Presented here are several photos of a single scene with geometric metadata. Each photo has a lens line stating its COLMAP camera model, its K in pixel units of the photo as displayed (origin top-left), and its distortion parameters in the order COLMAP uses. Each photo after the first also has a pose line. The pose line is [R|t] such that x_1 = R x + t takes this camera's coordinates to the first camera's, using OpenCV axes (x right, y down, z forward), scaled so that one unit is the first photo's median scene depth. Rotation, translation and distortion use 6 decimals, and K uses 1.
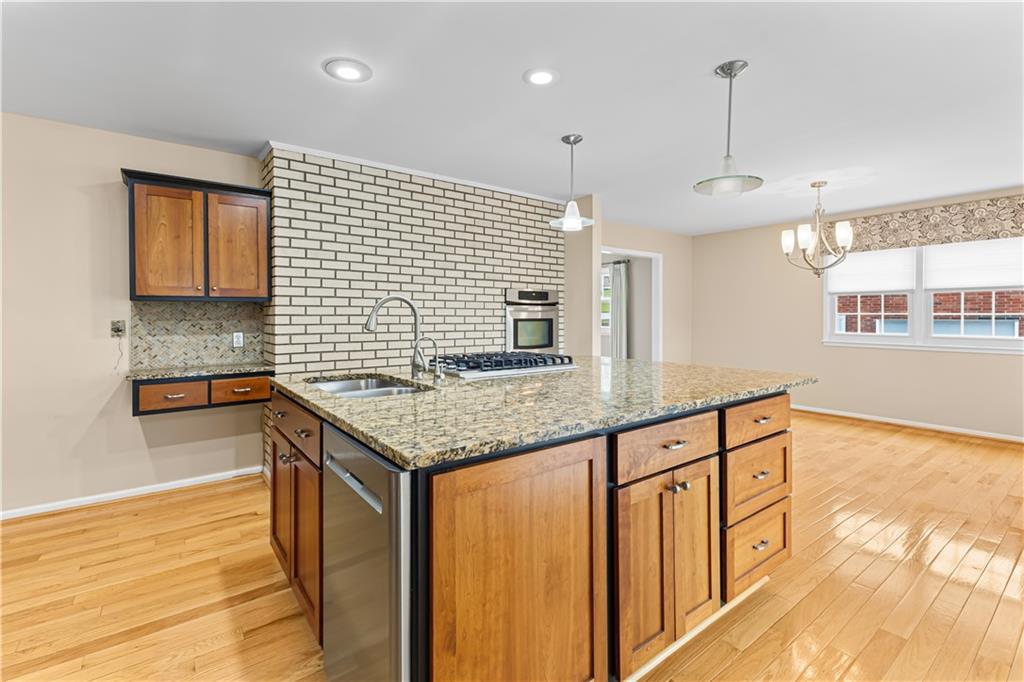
lens RADIAL K [[455.0, 0, 507.3], [0, 455.0, 317.4], [0, 0, 1]] dist [0.001785, 0.000064]
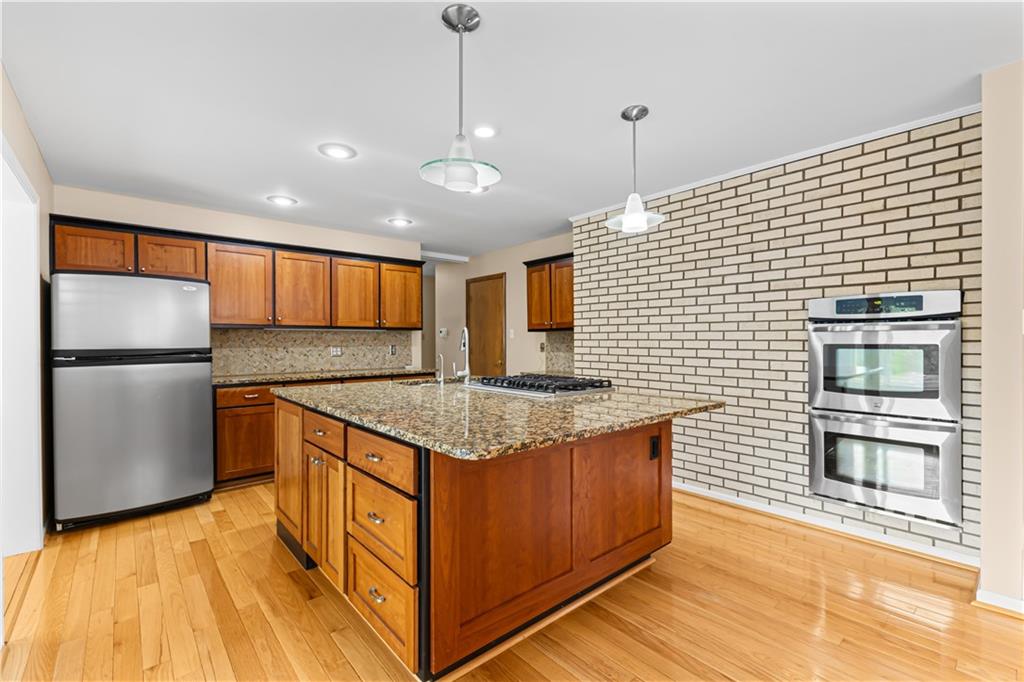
lens RADIAL K [[441.3, 0, 512.0], [0, 441.3, 341.0], [0, 0, 1]] dist [0.003314, 0.000079]
pose [[0.076474, 0.001677, -0.997070, 0.639480], [-0.001700, 0.999997, 0.001552, -0.002023], [0.997070, 0.001576, 0.076477, 0.534807]]
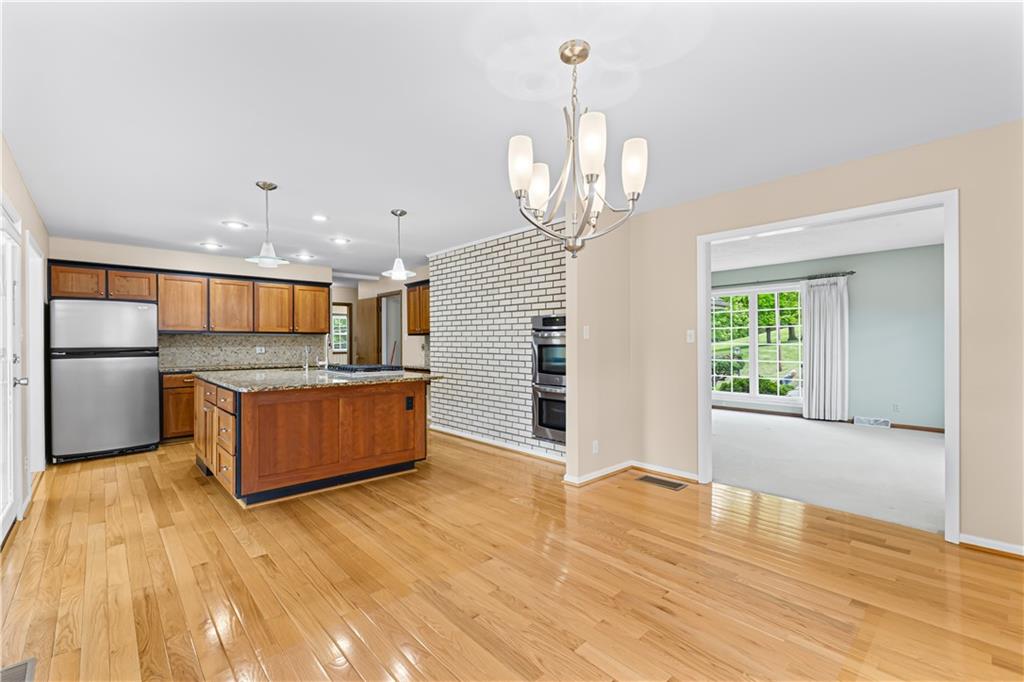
lens RADIAL K [[434.9, 0, 512.0], [0, 434.9, 341.0], [0, 0, 1]] dist [0.001759, 0.000440]
pose [[0.111371, -0.001777, -0.993777, 1.073059], [-0.001881, 0.999996, -0.001998, -0.003051], [0.993777, 0.002091, 0.111368, 0.869832]]
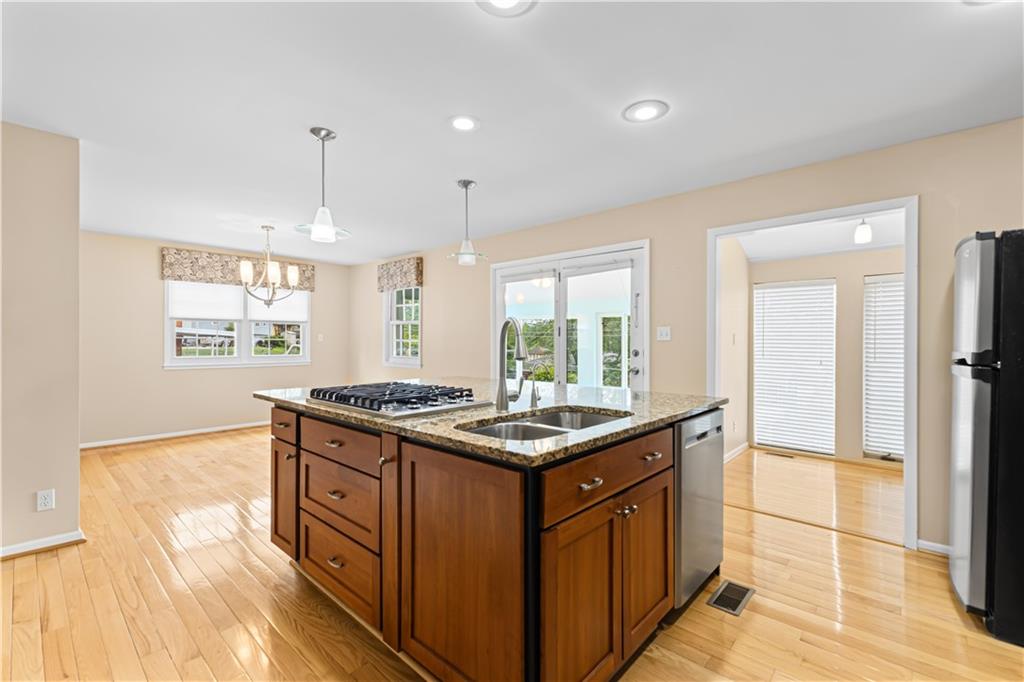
lens RADIAL K [[441.3, 0, 512.0], [0, 441.3, 341.0], [0, 0, 1]] dist [0.003314, 0.000079]
pose [[-0.196400, -0.000509, 0.980524, -0.540822], [0.003657, 0.999993, 0.001251, -0.000643], [-0.980517, 0.003831, -0.196397, 0.594854]]
